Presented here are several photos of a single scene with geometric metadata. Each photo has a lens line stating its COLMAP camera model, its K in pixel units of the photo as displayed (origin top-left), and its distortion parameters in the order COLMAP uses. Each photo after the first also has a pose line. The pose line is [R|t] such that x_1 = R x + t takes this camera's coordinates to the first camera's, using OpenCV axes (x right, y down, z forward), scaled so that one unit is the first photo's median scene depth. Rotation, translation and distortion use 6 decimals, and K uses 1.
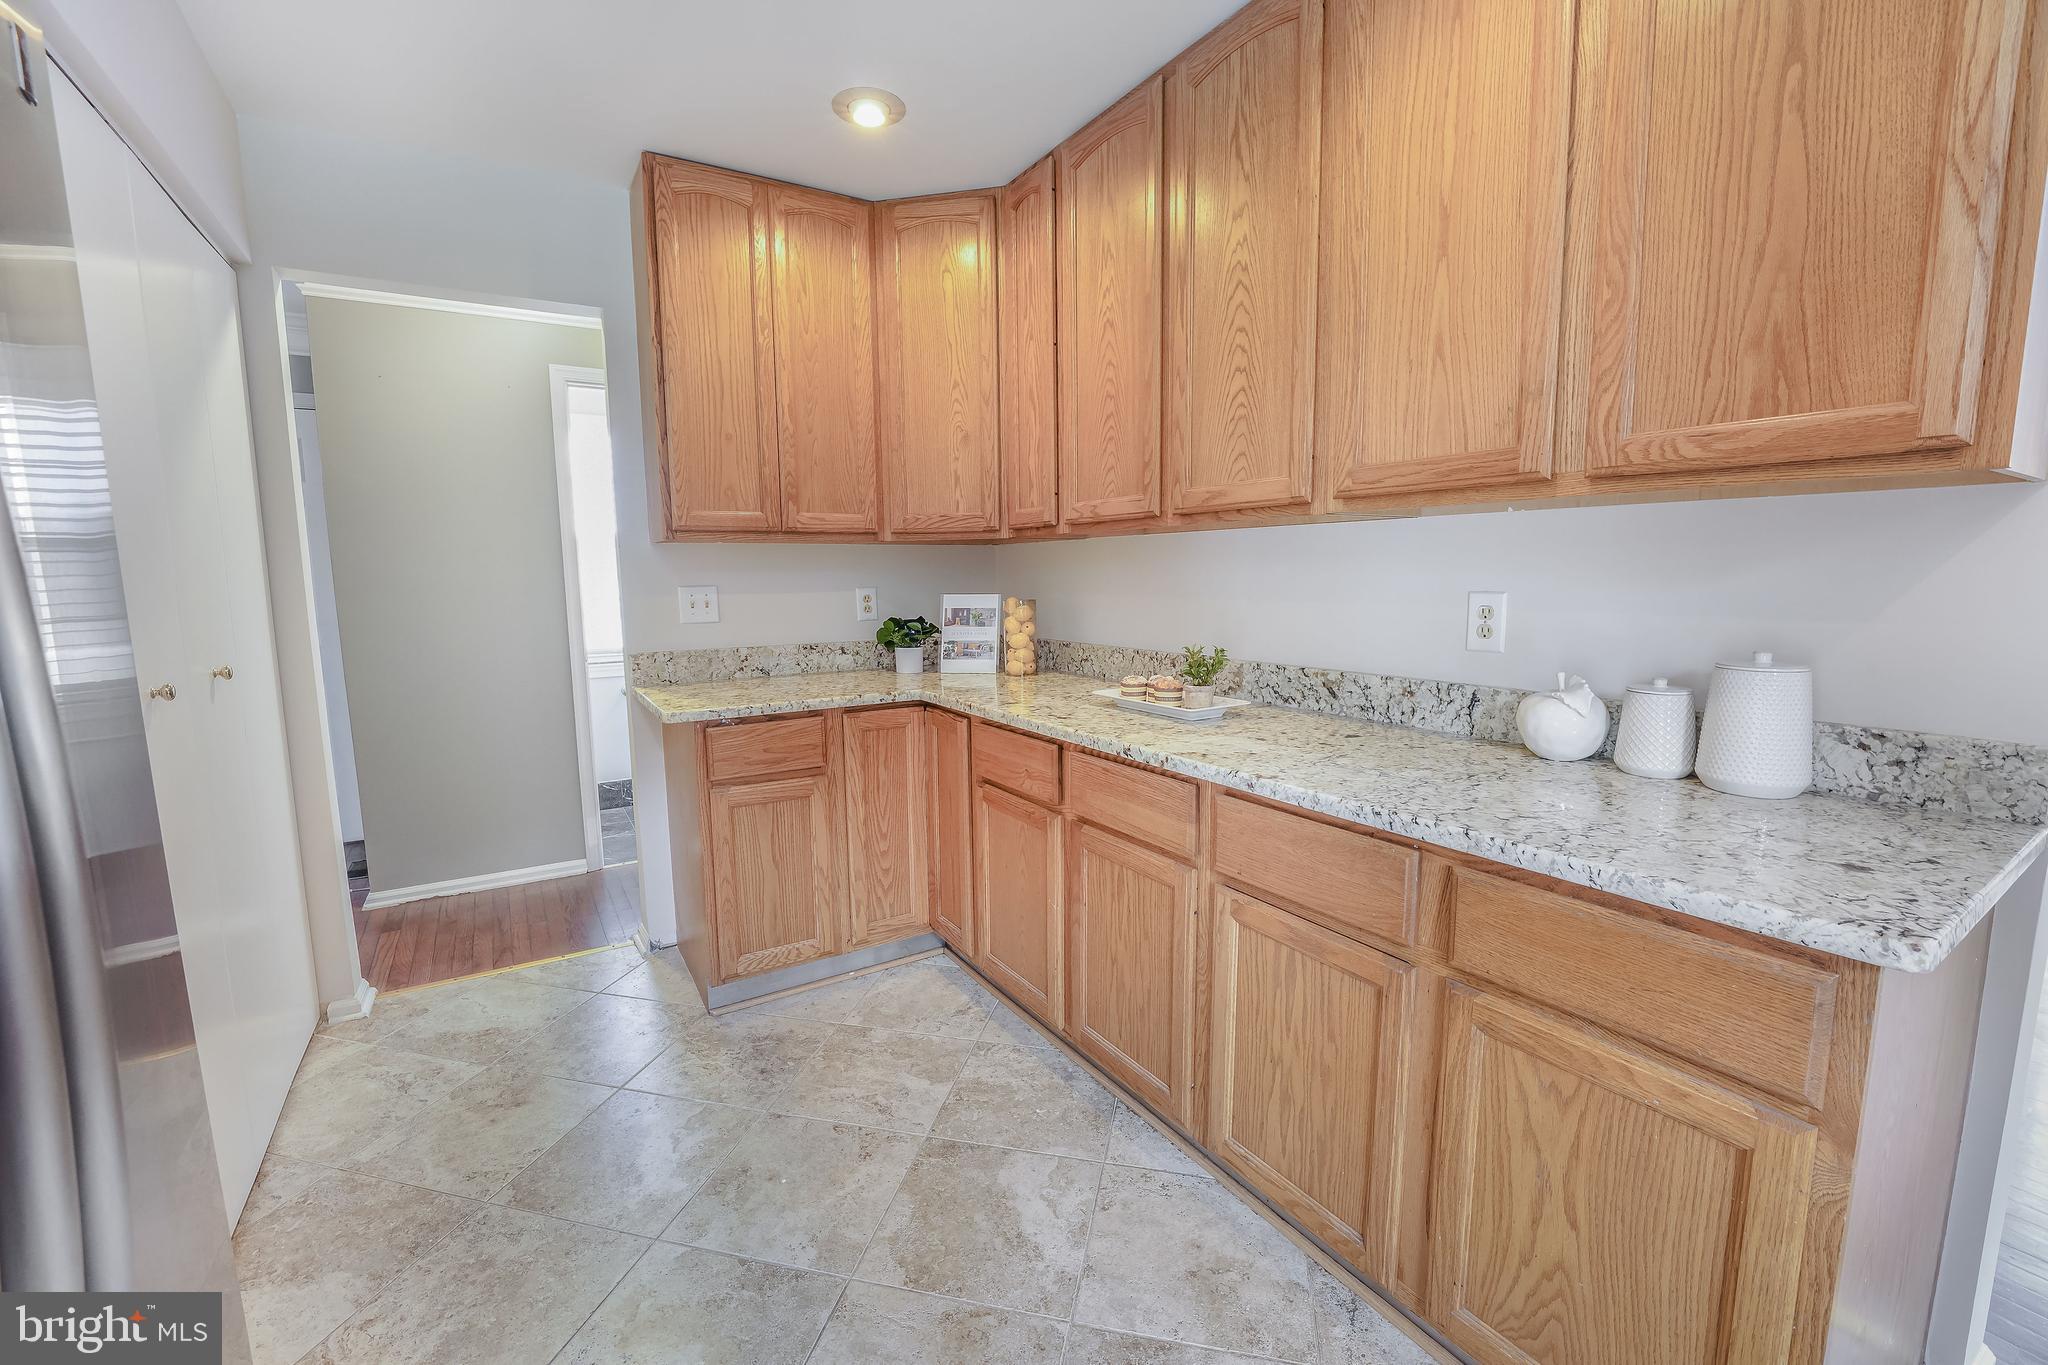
lens RADIAL K [[838.7, 0, 1027.0], [0, 838.7, 684.6], [0, 0, 1]] dist [-0.027886, 0.003348]
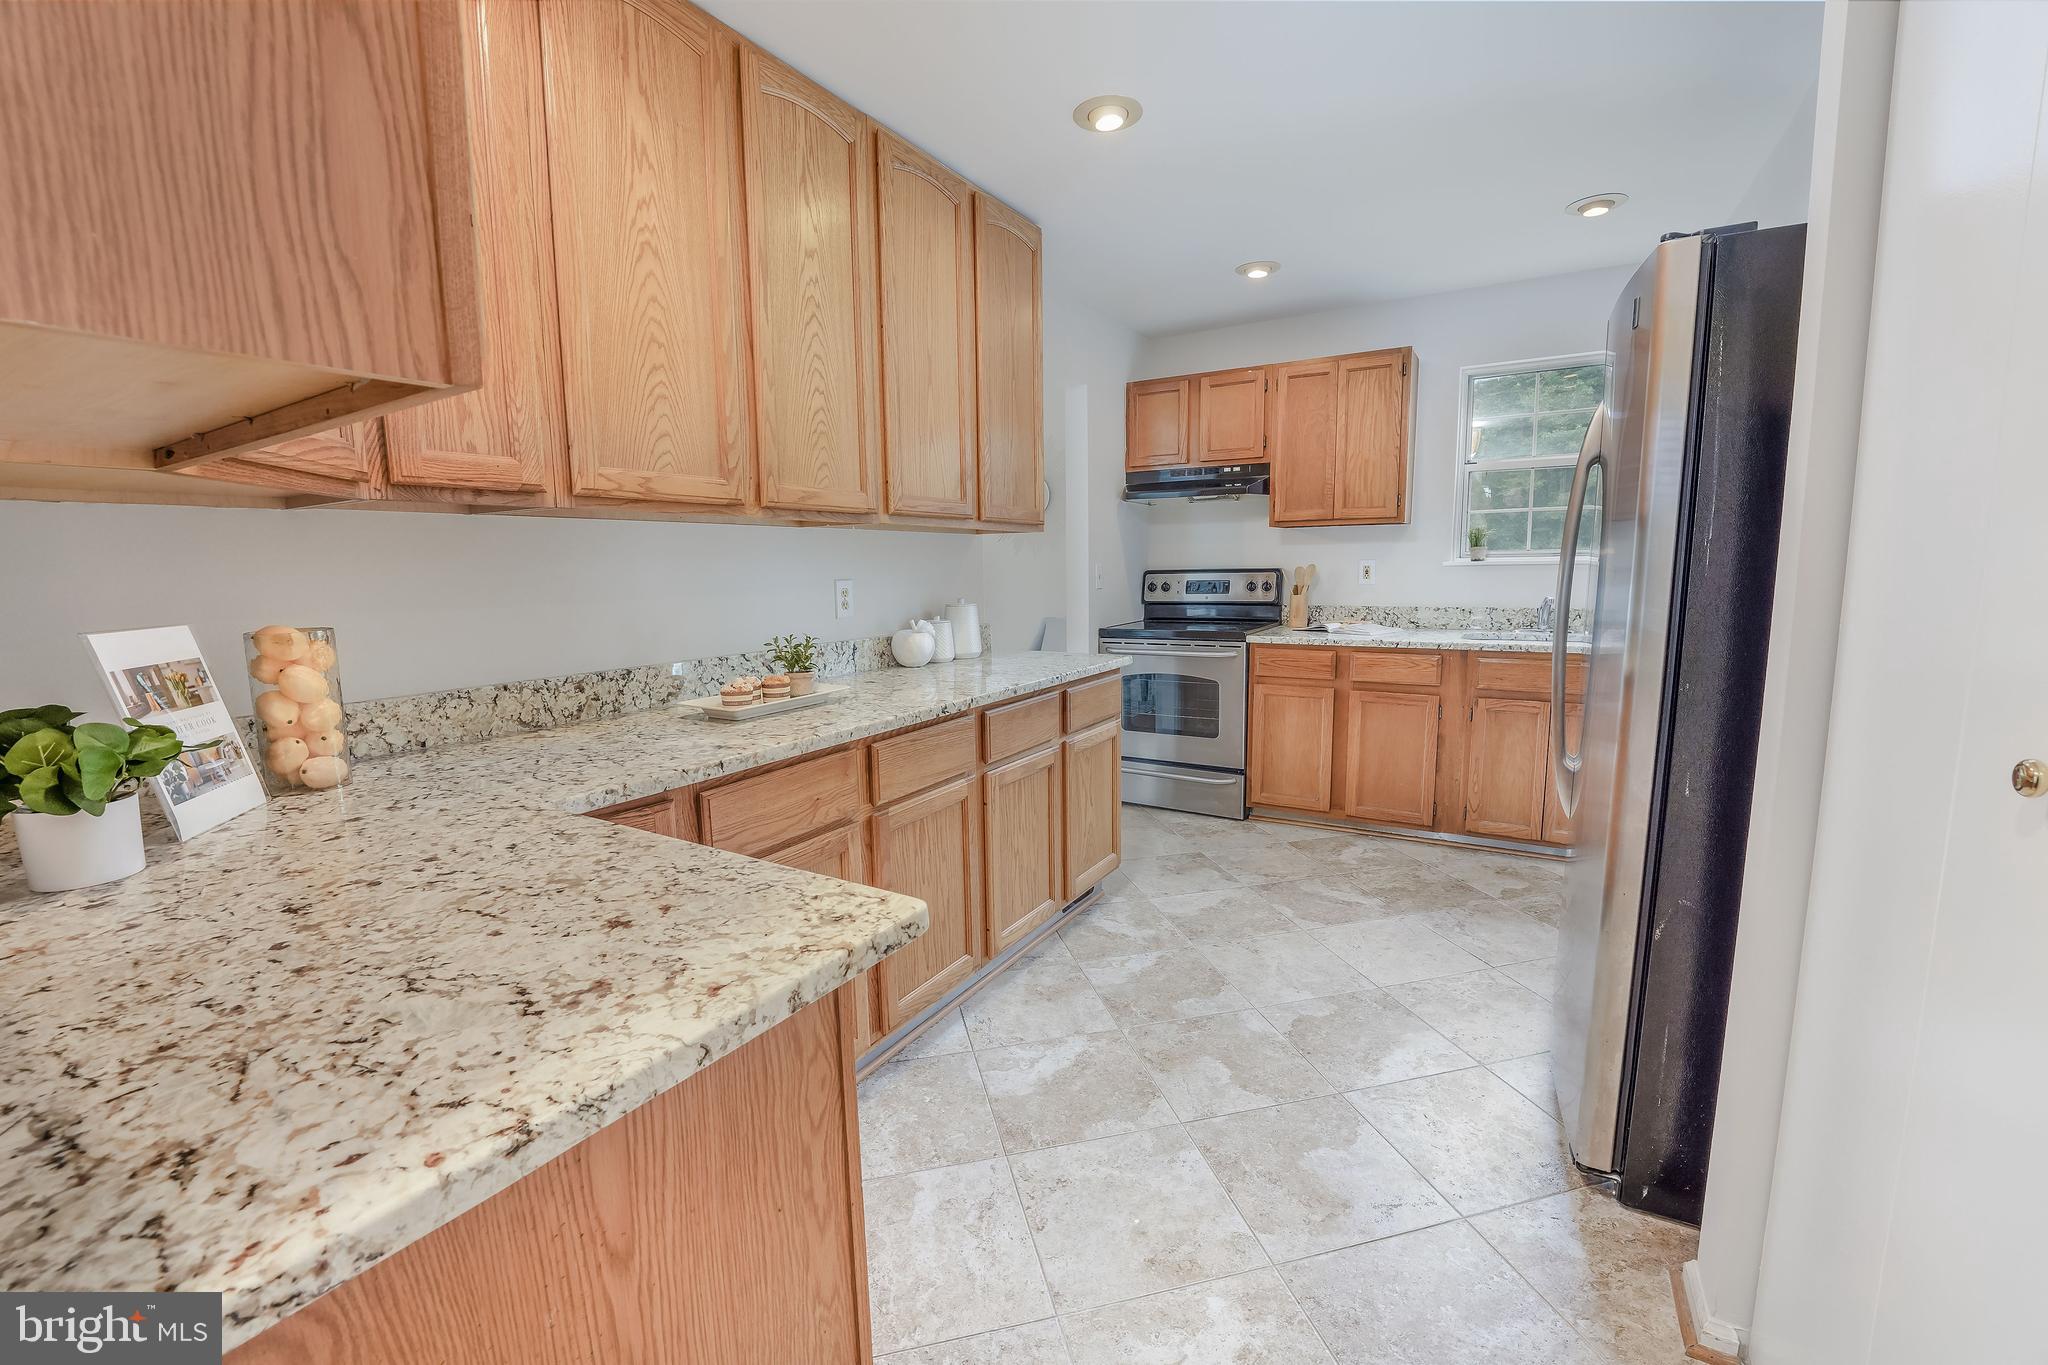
lens RADIAL K [[838.7, 0, 1026.3], [0, 838.7, 682.0], [0, 0, 1]] dist [-0.027886, 0.003348]
pose [[-0.448199, -0.106318, 0.887589, -0.912516], [0.138001, 0.972771, 0.186206, -0.153405], [-0.883218, 0.205946, -0.421323, 1.267281]]
